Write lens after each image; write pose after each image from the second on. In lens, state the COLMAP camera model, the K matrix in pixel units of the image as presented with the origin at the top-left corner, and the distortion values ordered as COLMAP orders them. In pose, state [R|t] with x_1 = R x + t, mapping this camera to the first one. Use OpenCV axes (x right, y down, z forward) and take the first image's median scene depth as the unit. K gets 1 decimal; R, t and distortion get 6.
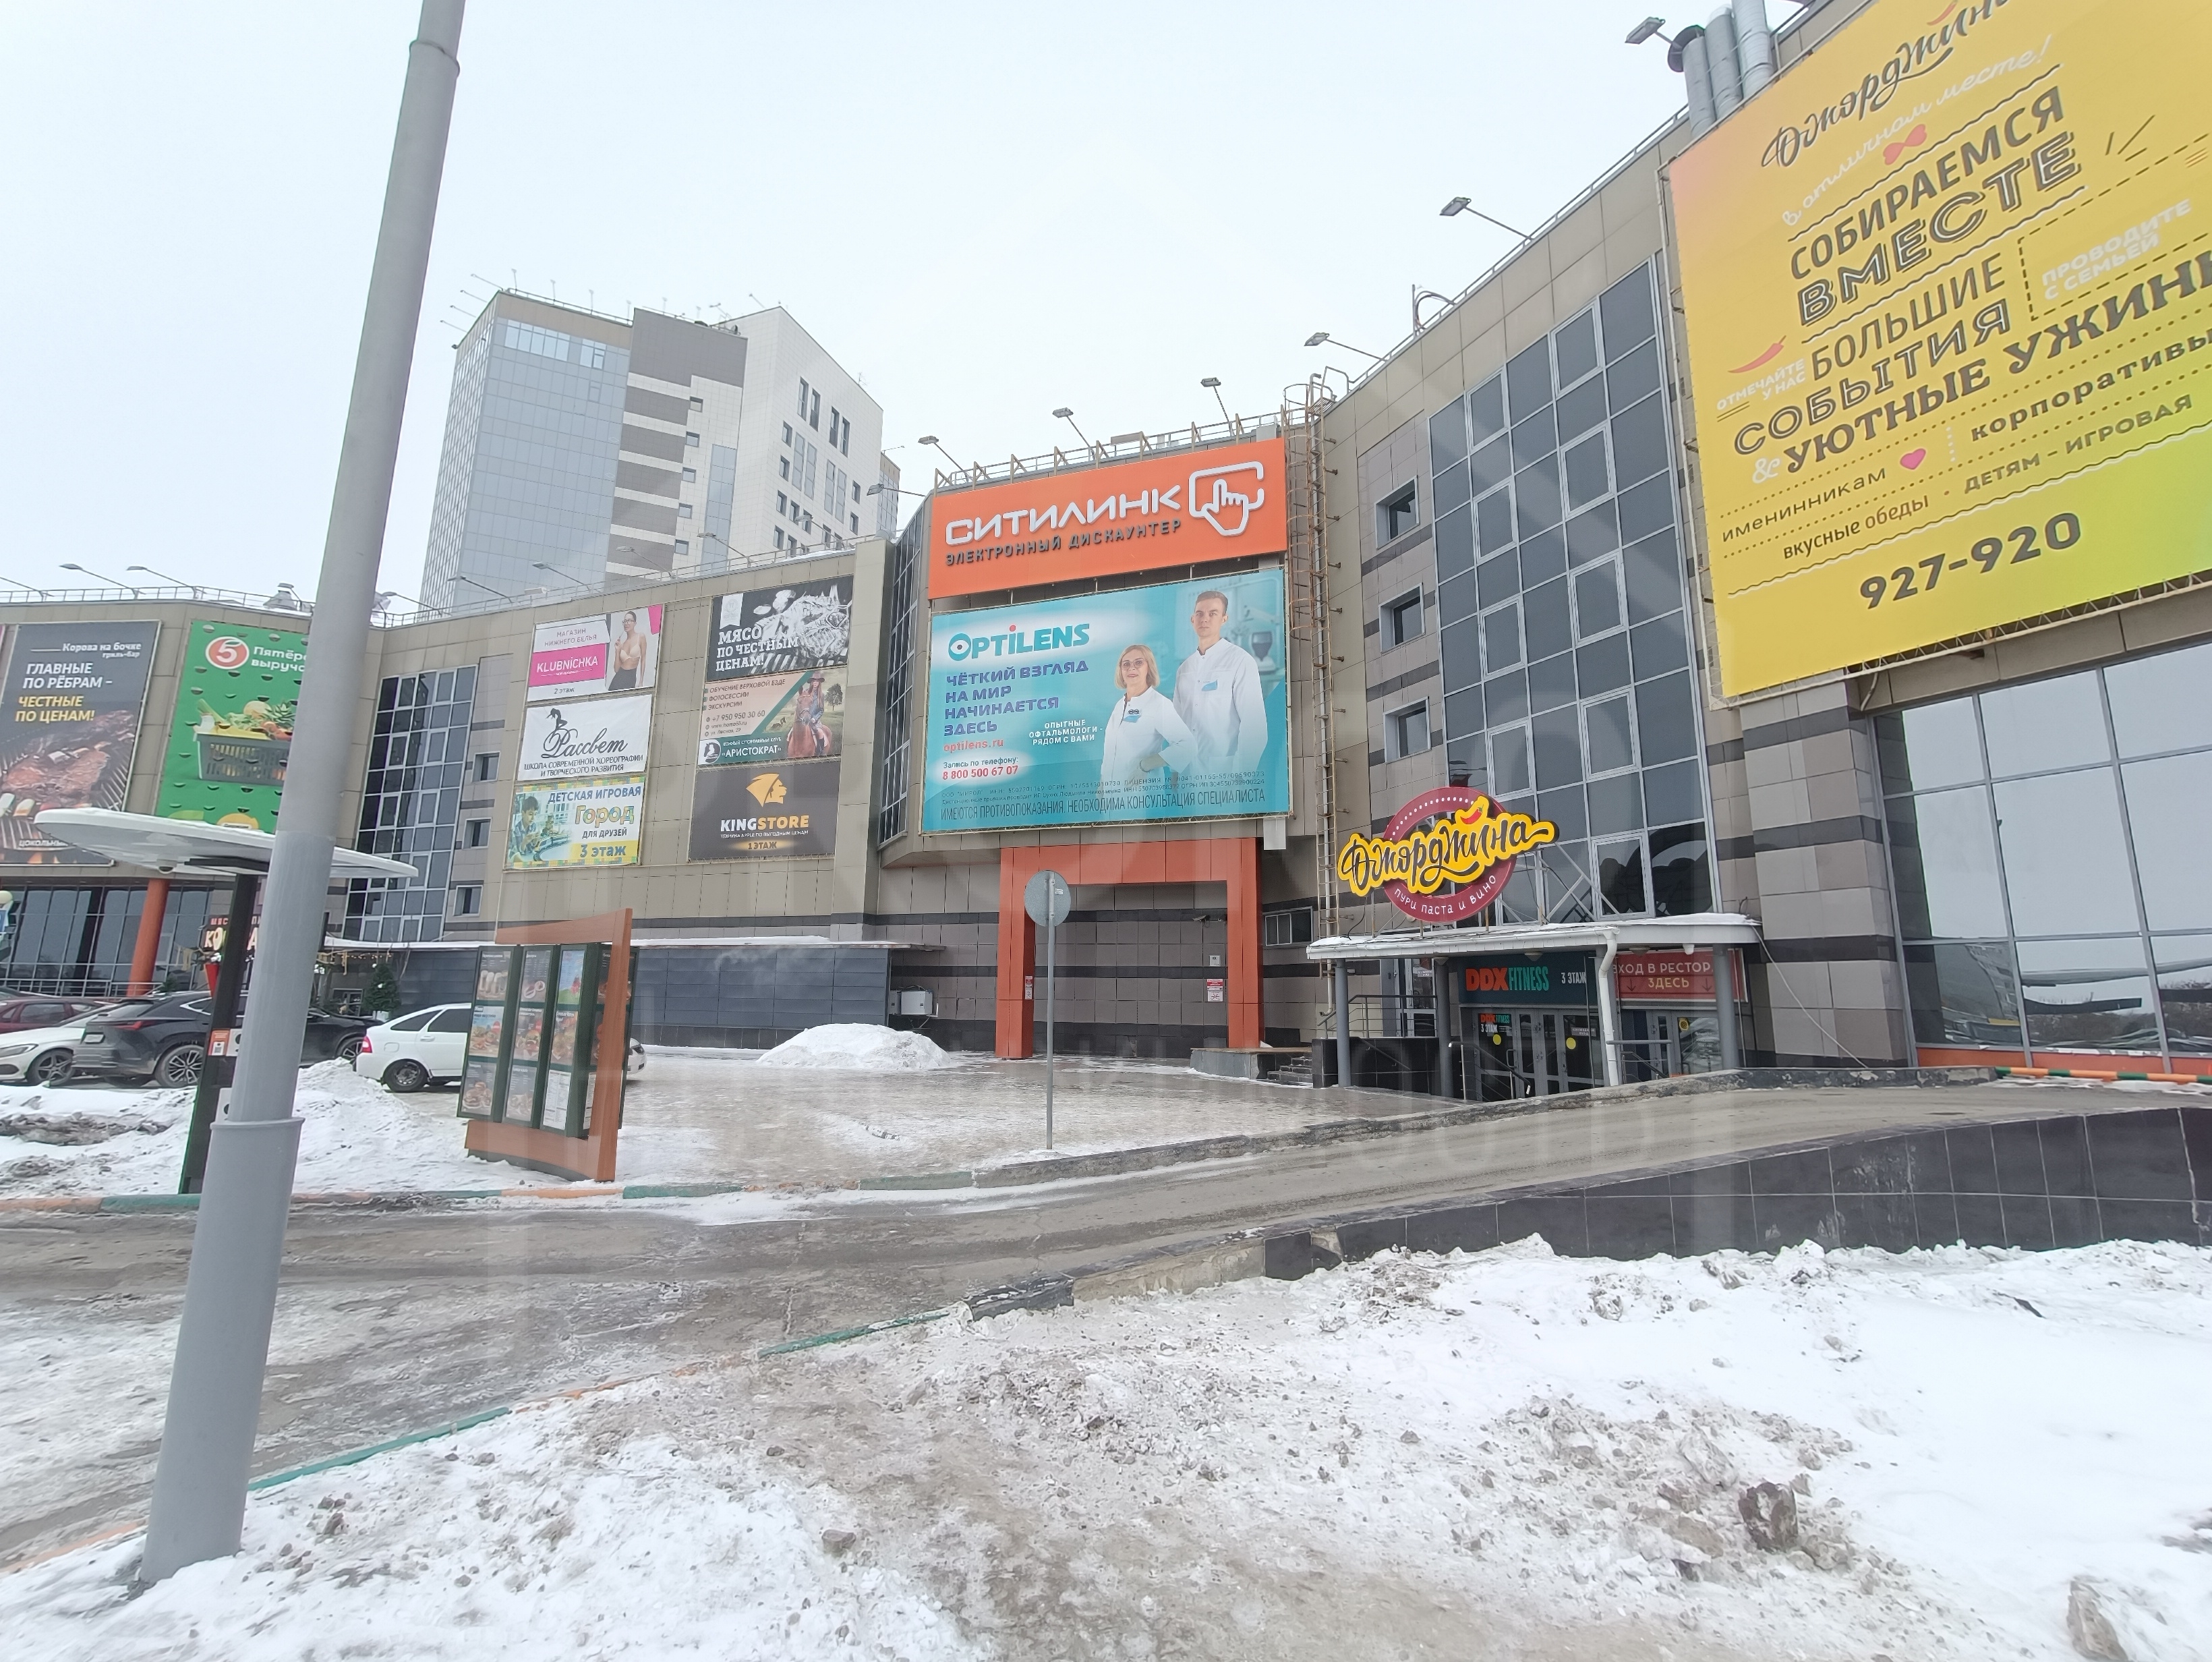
lens RADIAL K [[1015.0, 0, 1123.9], [0, 1015.0, 824.7], [0, 0, 1]] dist [-0.009196, 0.005329]
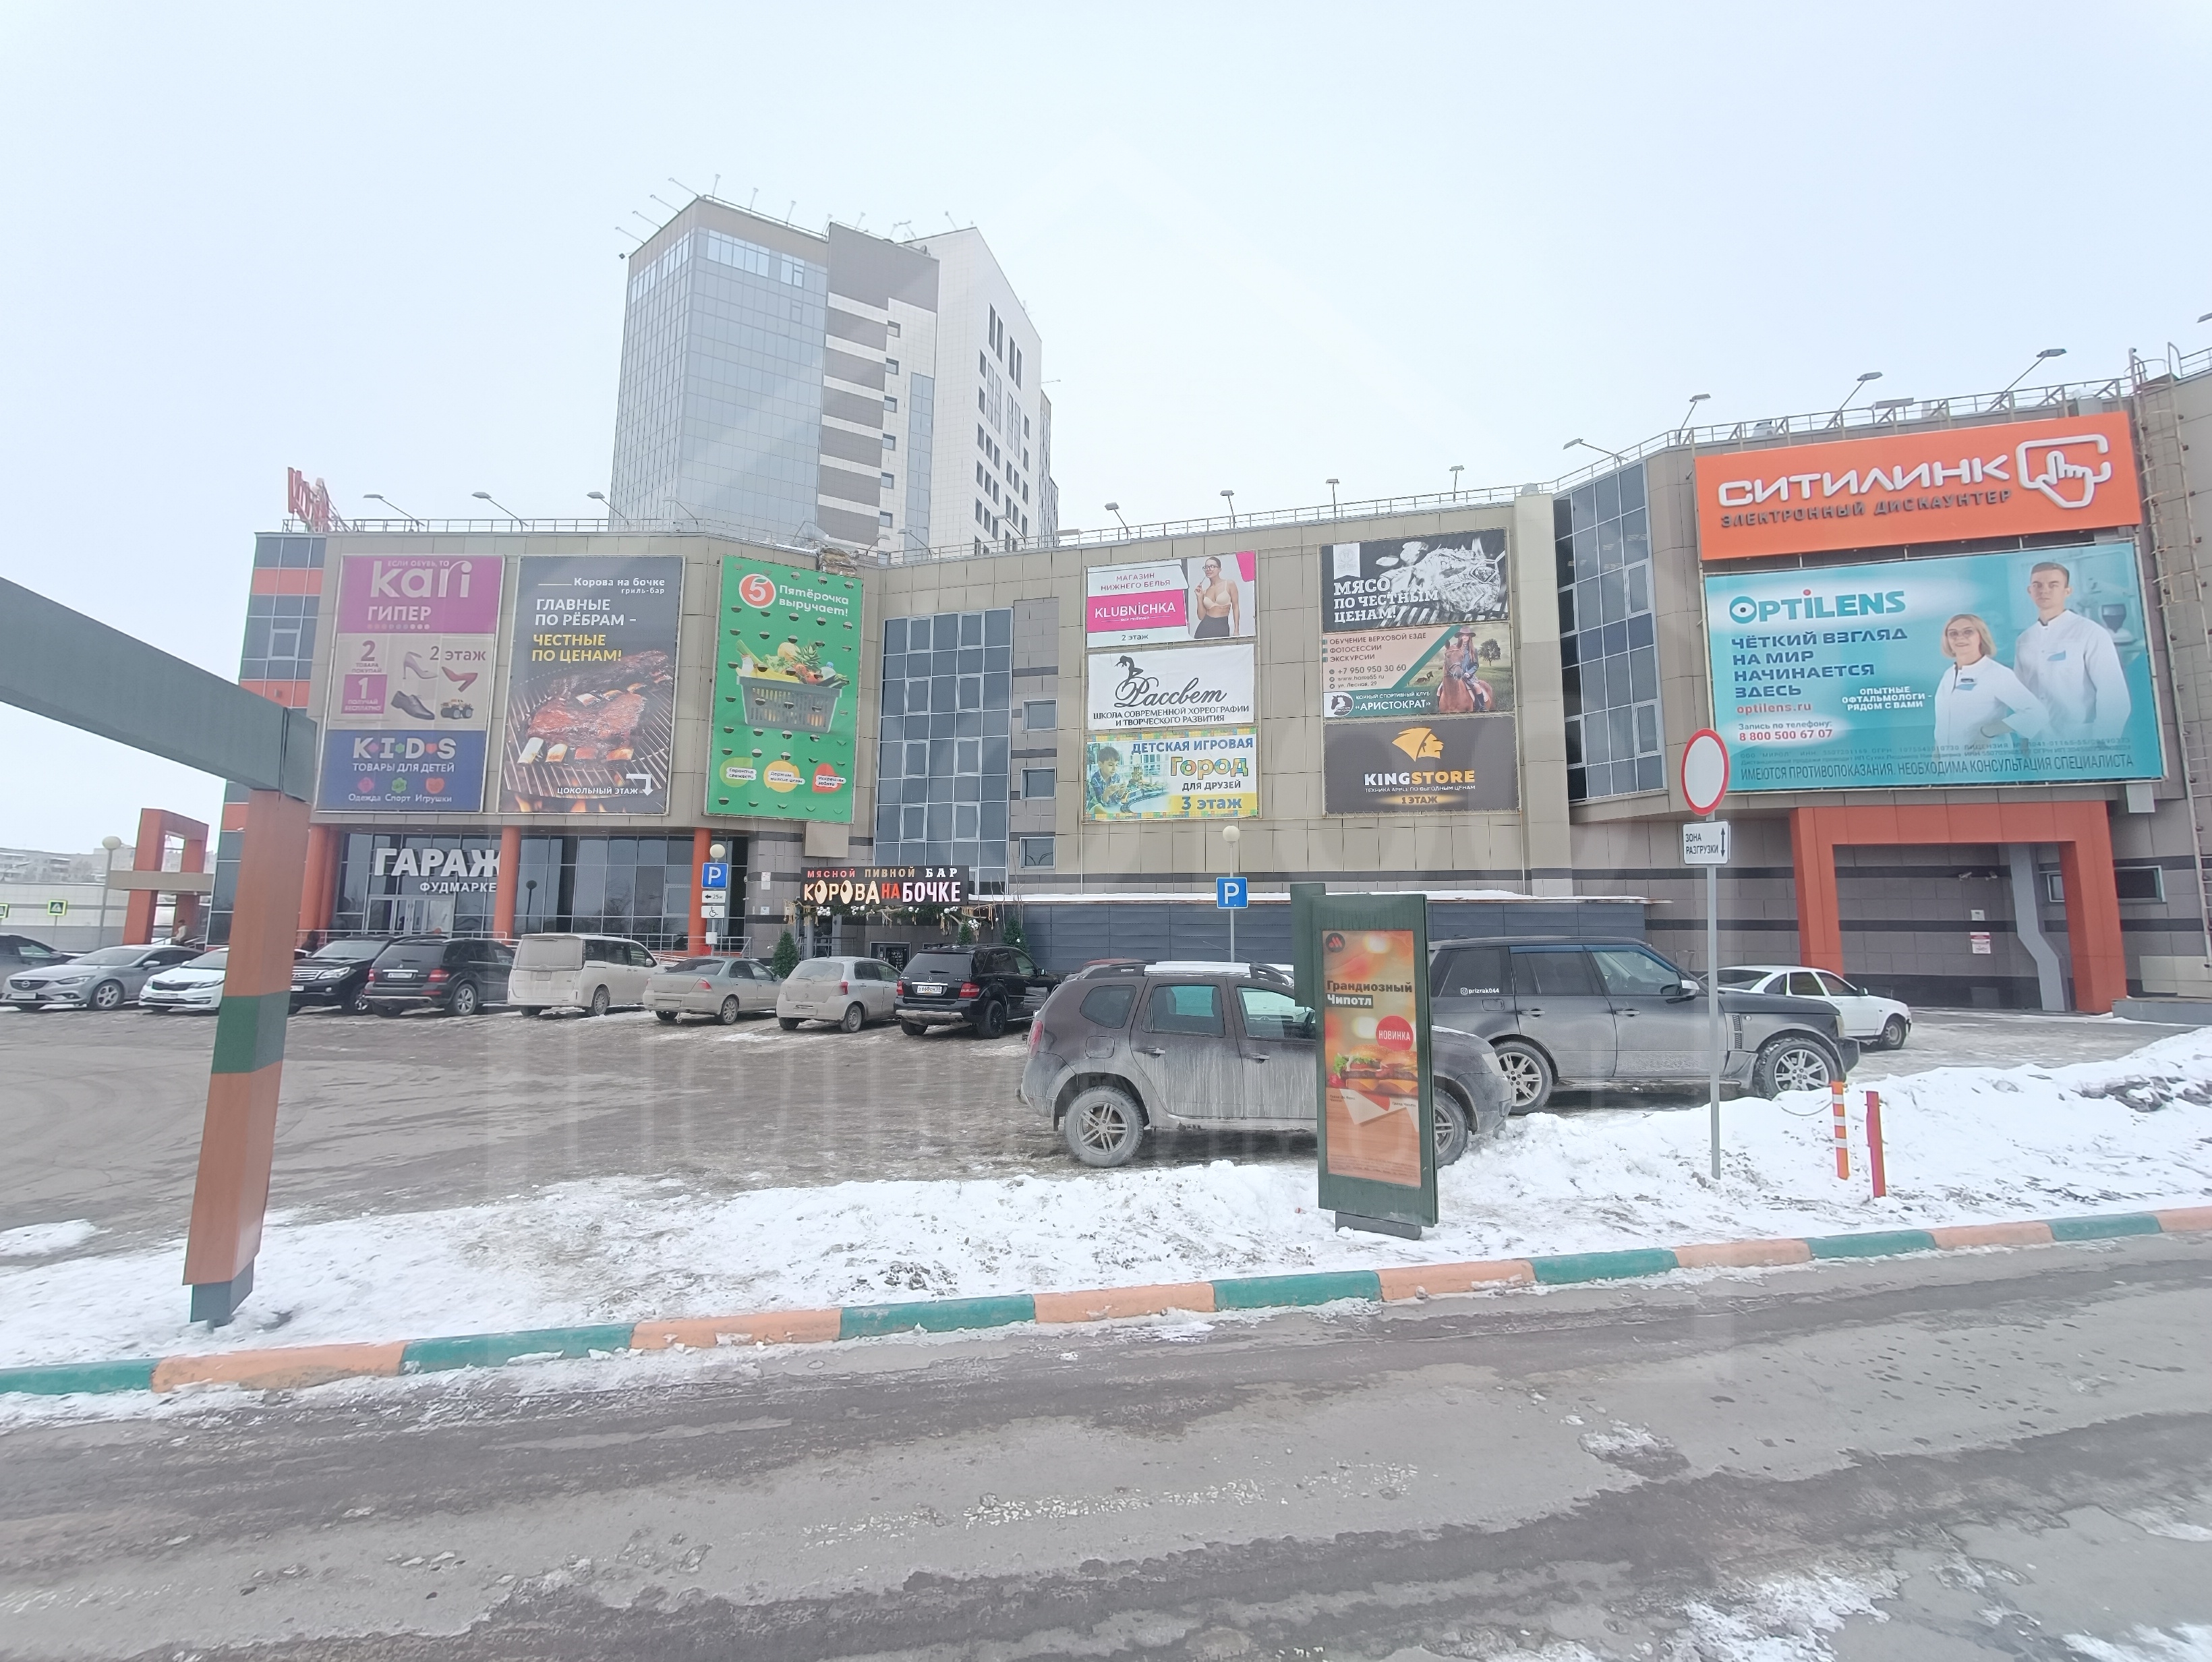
lens RADIAL K [[1015.0, 0, 1095.4], [0, 1015.0, 812.6], [0, 0, 1]] dist [-0.009196, 0.005329]
pose [[0.997639, 0.005264, 0.068476, -0.751400], [-0.008599, 0.998786, 0.048494, -0.013334], [-0.068137, -0.048968, 0.996474, 0.022625]]
